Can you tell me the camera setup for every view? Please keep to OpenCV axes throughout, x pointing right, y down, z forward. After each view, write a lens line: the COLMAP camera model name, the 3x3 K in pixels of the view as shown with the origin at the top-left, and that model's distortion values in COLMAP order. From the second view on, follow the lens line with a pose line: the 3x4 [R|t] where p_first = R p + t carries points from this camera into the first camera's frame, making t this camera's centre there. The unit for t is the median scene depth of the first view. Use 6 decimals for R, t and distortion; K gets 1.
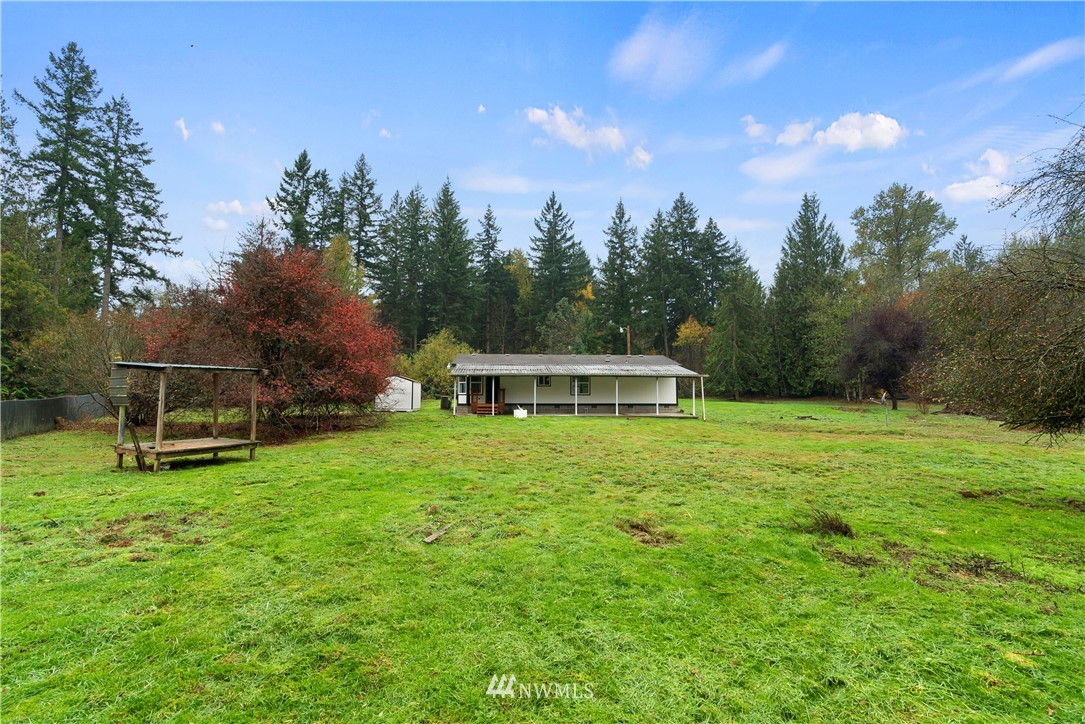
lens RADIAL K [[517.2, 0, 542.6], [0, 517.2, 358.6], [0, 0, 1]] dist [-0.009964, 0.001356]
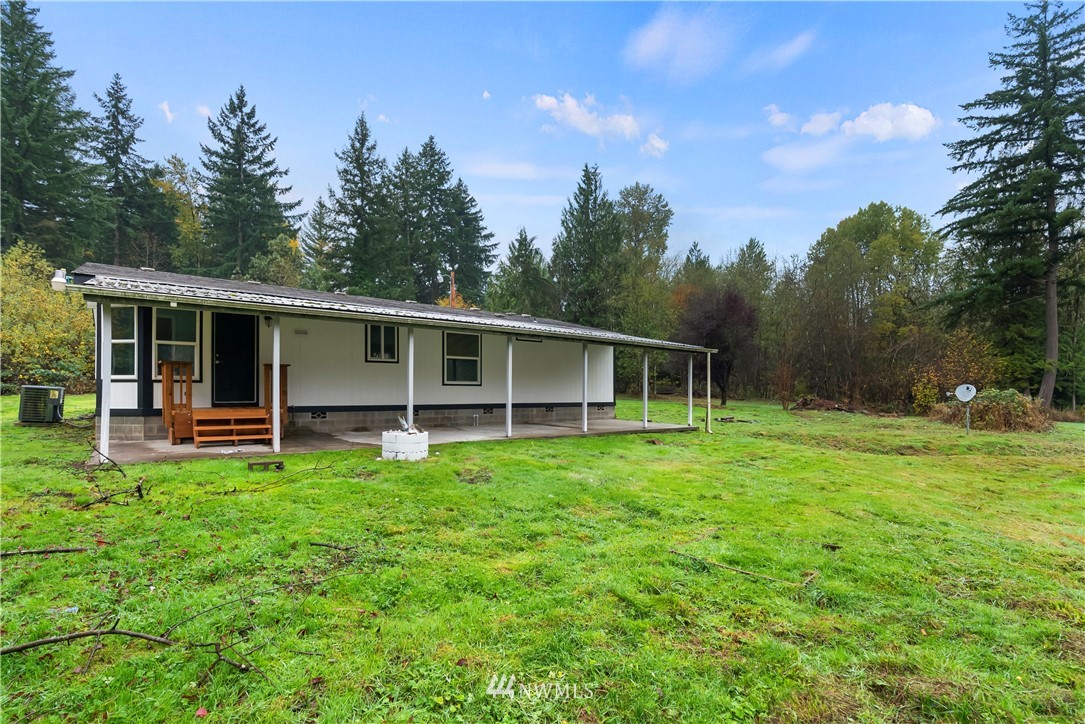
lens RADIAL K [[517.2, 0, 547.2], [0, 517.2, 397.2], [0, 0, 1]] dist [-0.009964, 0.001356]
pose [[0.816815, -0.003453, 0.576889, -0.047348], [-0.044038, 0.996691, 0.068319, 0.018280], [-0.575216, -0.081209, 0.813961, 0.230991]]
